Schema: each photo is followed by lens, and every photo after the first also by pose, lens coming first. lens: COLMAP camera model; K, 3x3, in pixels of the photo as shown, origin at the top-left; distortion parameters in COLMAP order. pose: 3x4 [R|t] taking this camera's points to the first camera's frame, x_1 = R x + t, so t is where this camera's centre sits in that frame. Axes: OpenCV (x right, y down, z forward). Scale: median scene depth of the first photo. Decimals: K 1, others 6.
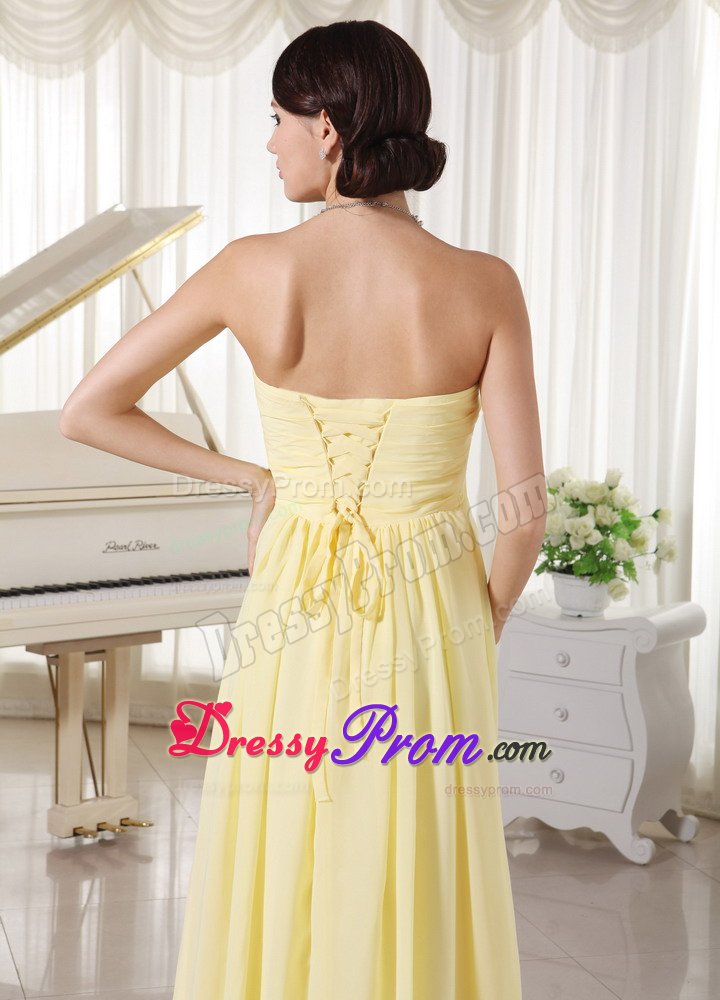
lens RADIAL K [[2457.2, 0, 366.2], [0, 2457.2, 507.1], [0, 0, 1]] dist [0.238773, 0.000000]
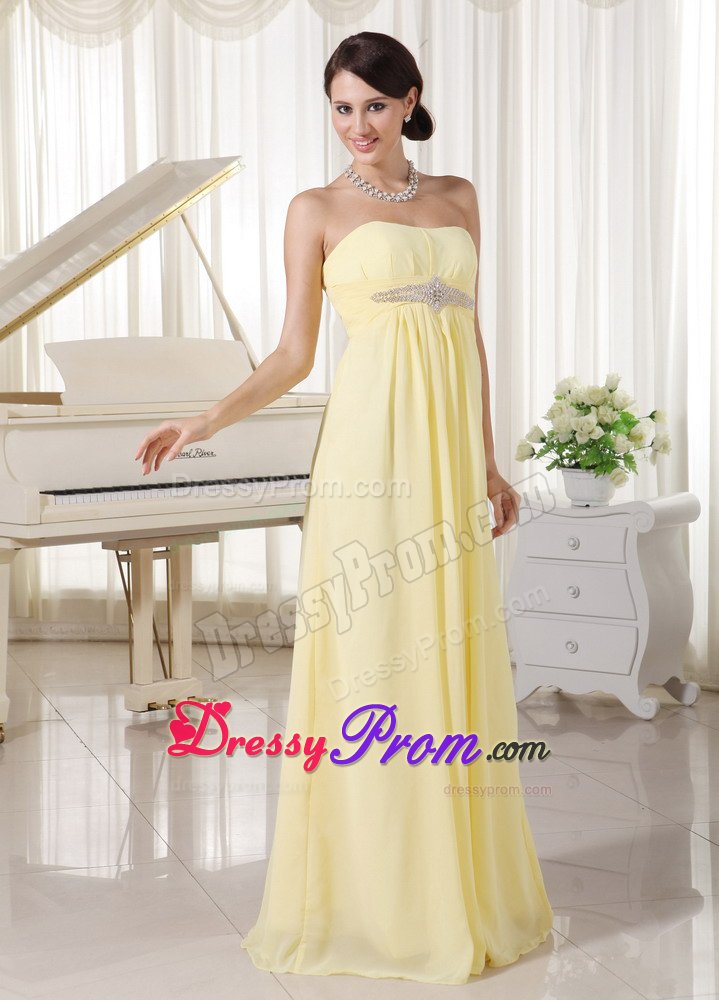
lens RADIAL K [[2666.8, 0, 362.4], [0, 2666.8, 441.8], [0, 0, 1]] dist [0.285718, 0.000000]
pose [[0.999501, -0.030891, -0.006619, -0.007547], [0.030749, 0.999314, -0.020633, 0.036664], [0.007252, 0.020419, 0.999765, -0.226950]]
